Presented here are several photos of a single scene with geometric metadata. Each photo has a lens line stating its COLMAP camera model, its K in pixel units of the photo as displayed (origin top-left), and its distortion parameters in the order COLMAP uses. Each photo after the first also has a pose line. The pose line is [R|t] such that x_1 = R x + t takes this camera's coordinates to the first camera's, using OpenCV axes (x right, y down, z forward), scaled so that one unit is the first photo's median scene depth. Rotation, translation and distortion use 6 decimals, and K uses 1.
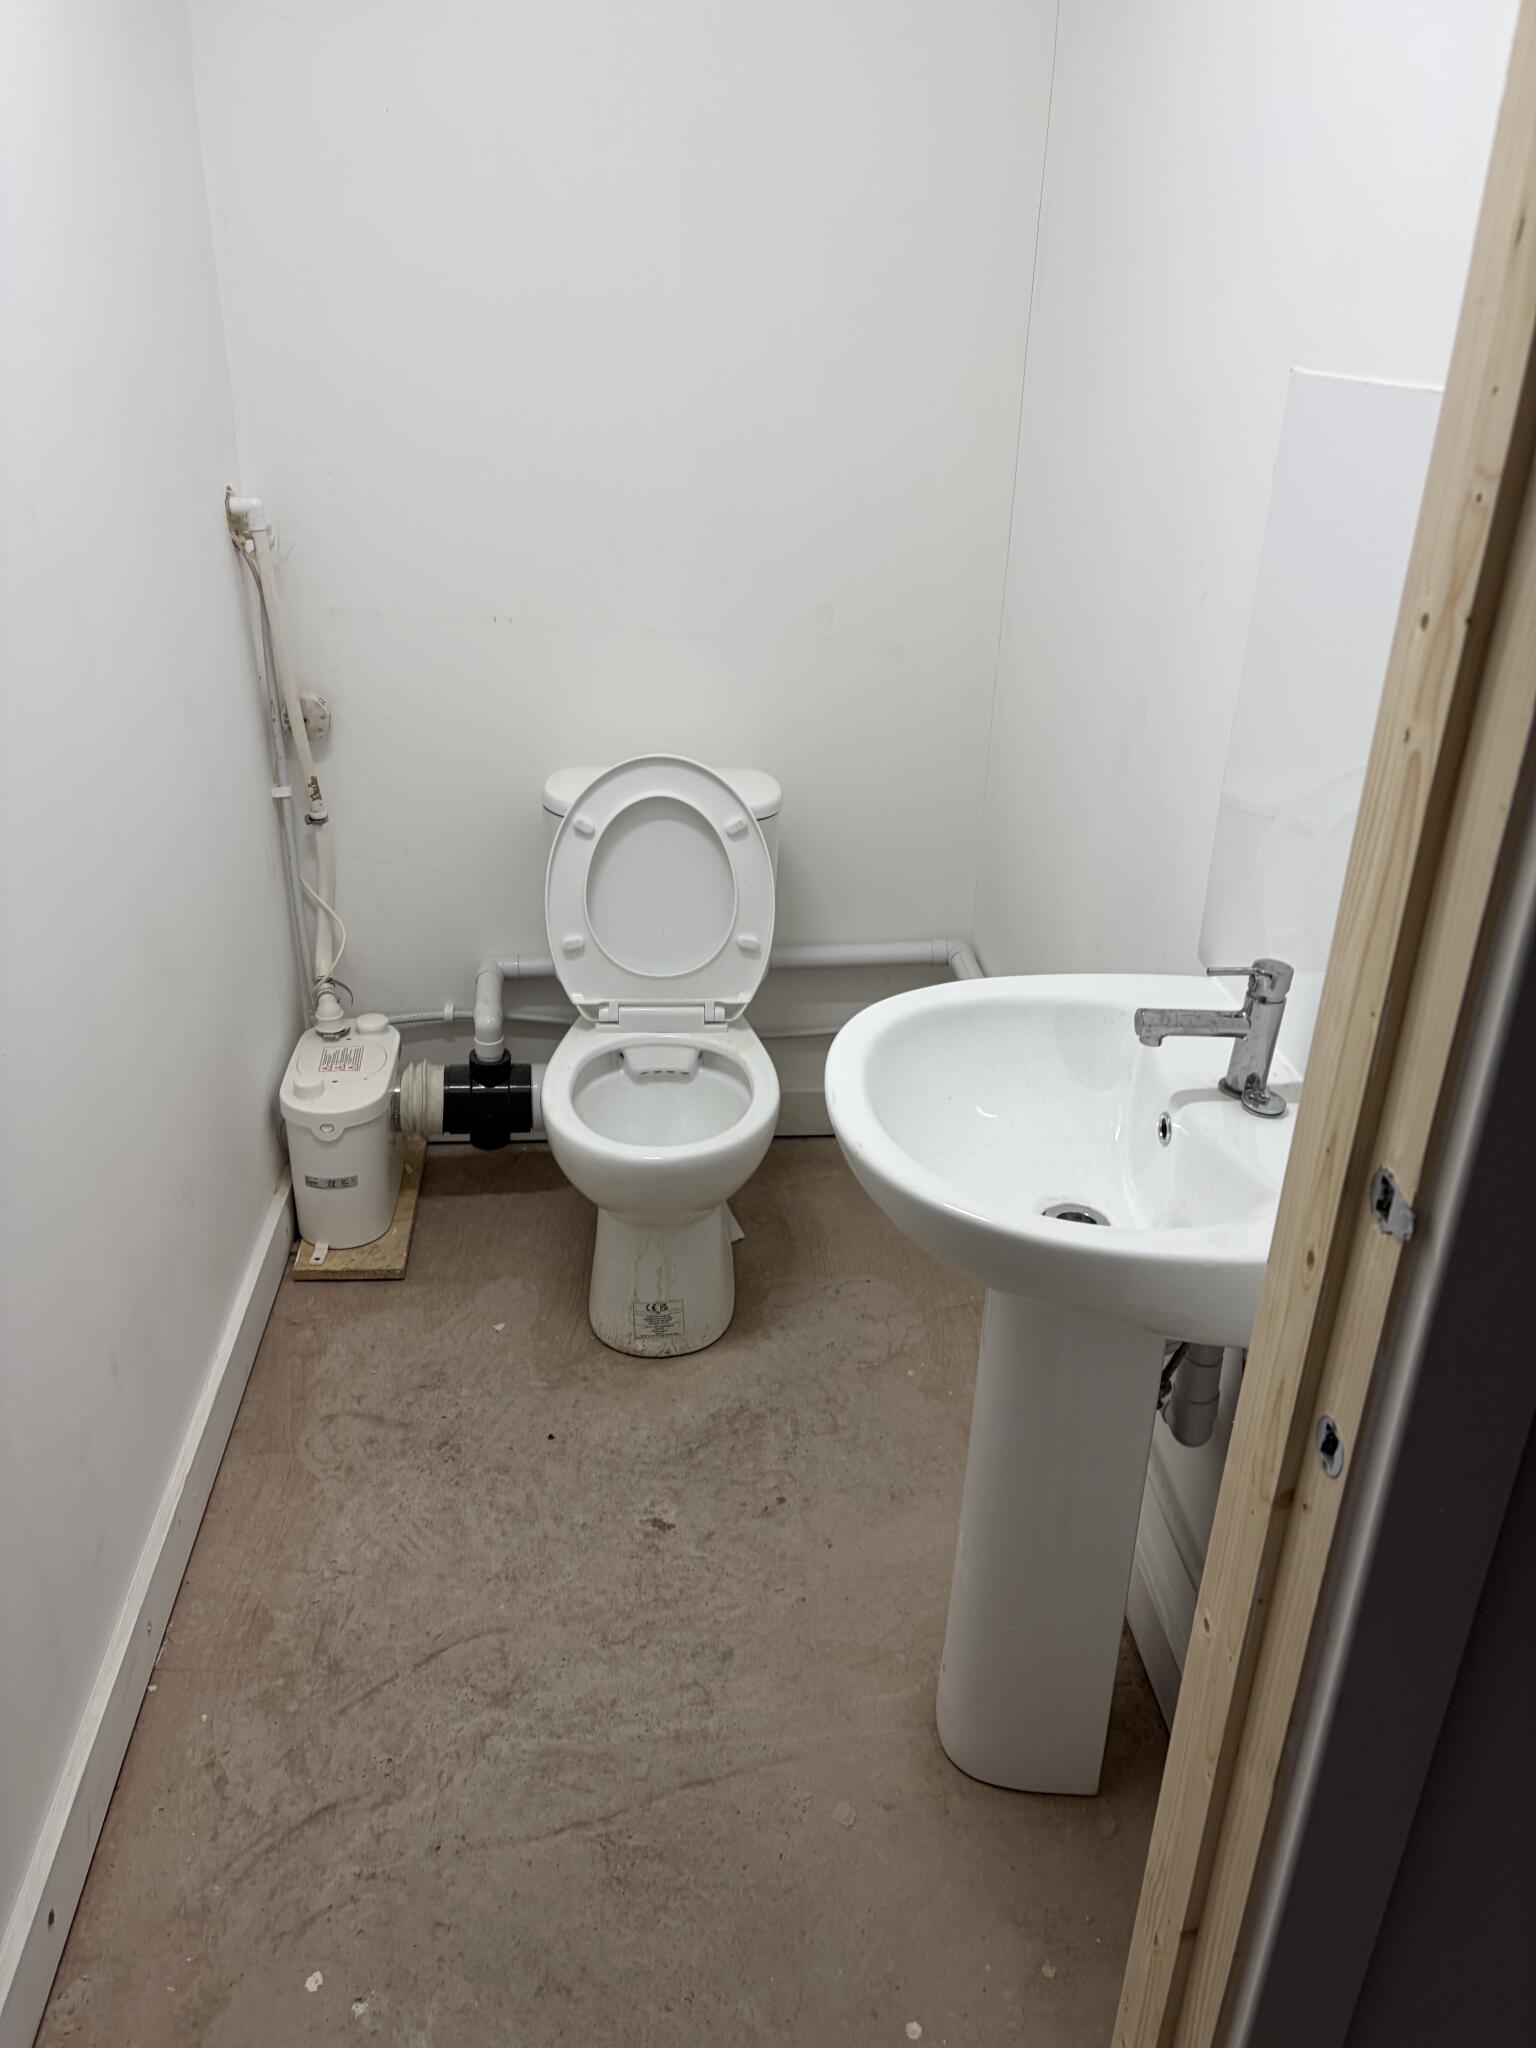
lens RADIAL K [[1547.1, 0, 781.3], [0, 1547.1, 1029.0], [0, 0, 1]] dist [0.048401, -0.054226]
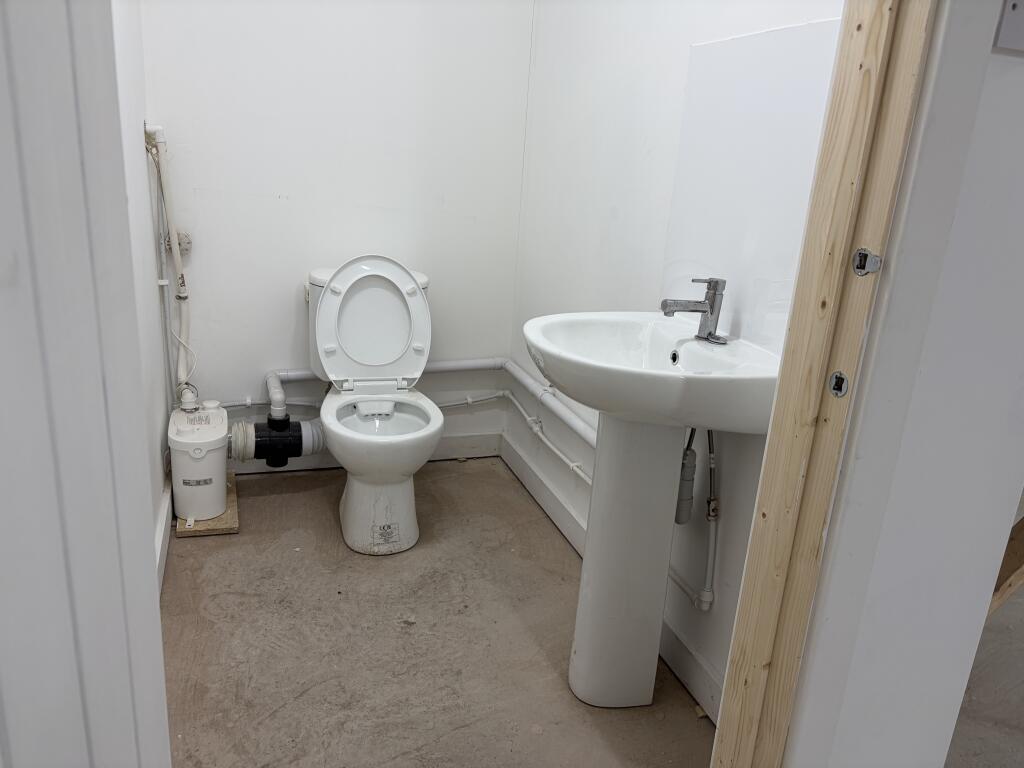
lens RADIAL K [[775.7, 0, 512.2], [0, 775.7, 387.6], [0, 0, 1]] dist [0.043331, 0.002604]
pose [[0.970665, -0.037613, 0.237476, -0.153883], [0.070846, 0.988581, -0.133000, 0.149569], [-0.229762, 0.145923, 0.962245, -0.007987]]
